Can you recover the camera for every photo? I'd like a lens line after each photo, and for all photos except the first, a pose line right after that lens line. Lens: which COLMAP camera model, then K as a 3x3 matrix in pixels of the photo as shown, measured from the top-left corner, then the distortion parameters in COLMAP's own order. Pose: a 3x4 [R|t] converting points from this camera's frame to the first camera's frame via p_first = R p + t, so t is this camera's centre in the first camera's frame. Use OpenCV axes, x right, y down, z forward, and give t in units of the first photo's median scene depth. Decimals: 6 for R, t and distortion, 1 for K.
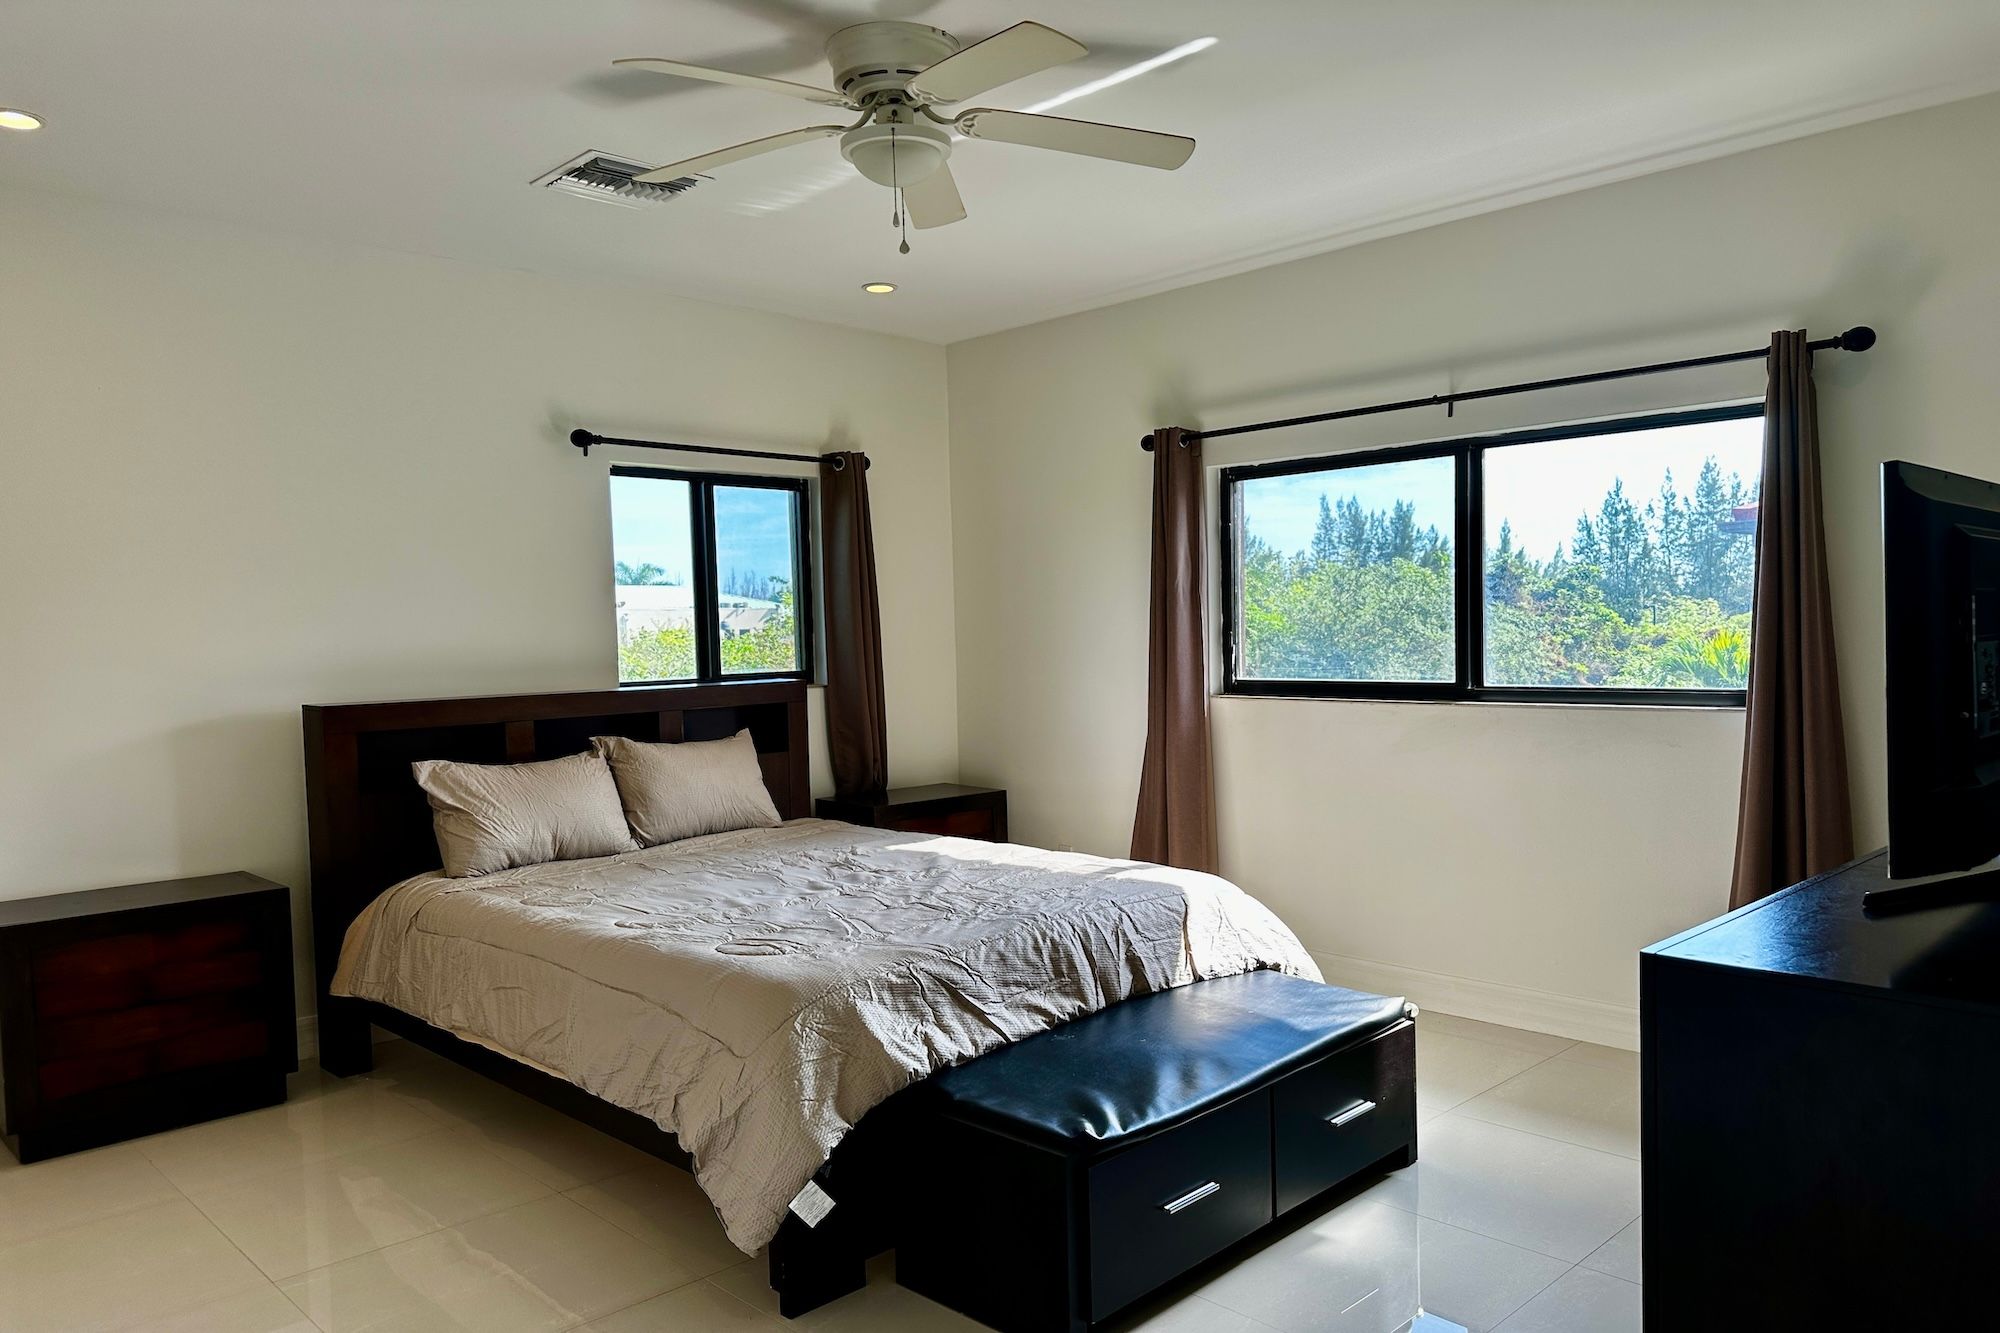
lens RADIAL K [[1406.7, 0, 993.6], [0, 1406.7, 688.8], [0, 0, 1]] dist [0.168730, -0.255205]
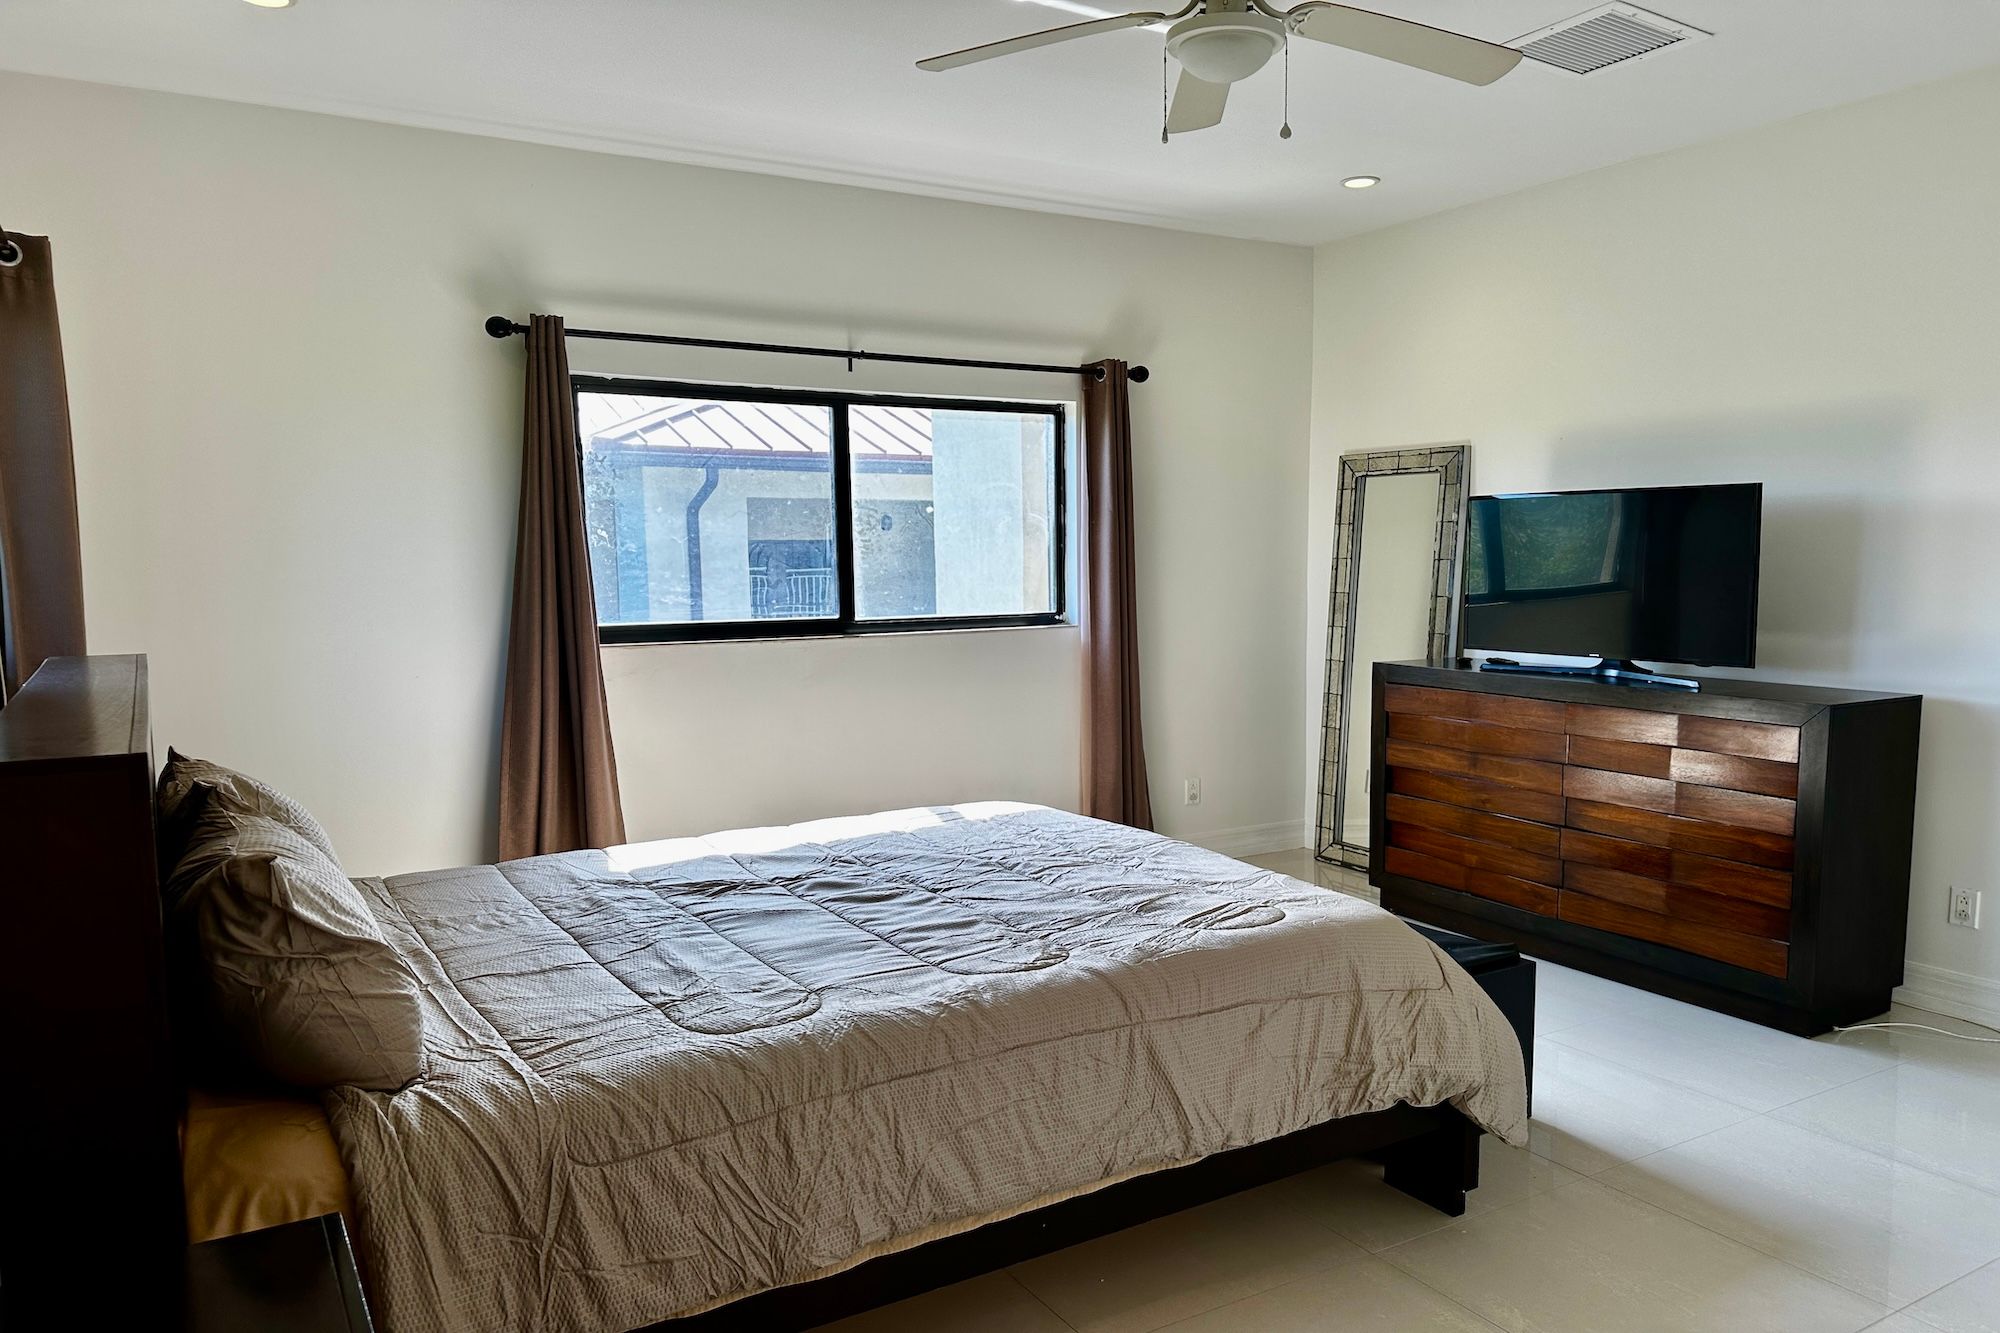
lens RADIAL K [[1406.7, 0, 993.6], [0, 1406.7, 688.8], [0, 0, 1]] dist [0.168730, -0.255205]
pose [[0.264706, -0.082735, 0.960773, -0.693630], [0.032366, 0.996514, 0.076896, -0.030296], [-0.963786, 0.010742, 0.266461, 0.608382]]
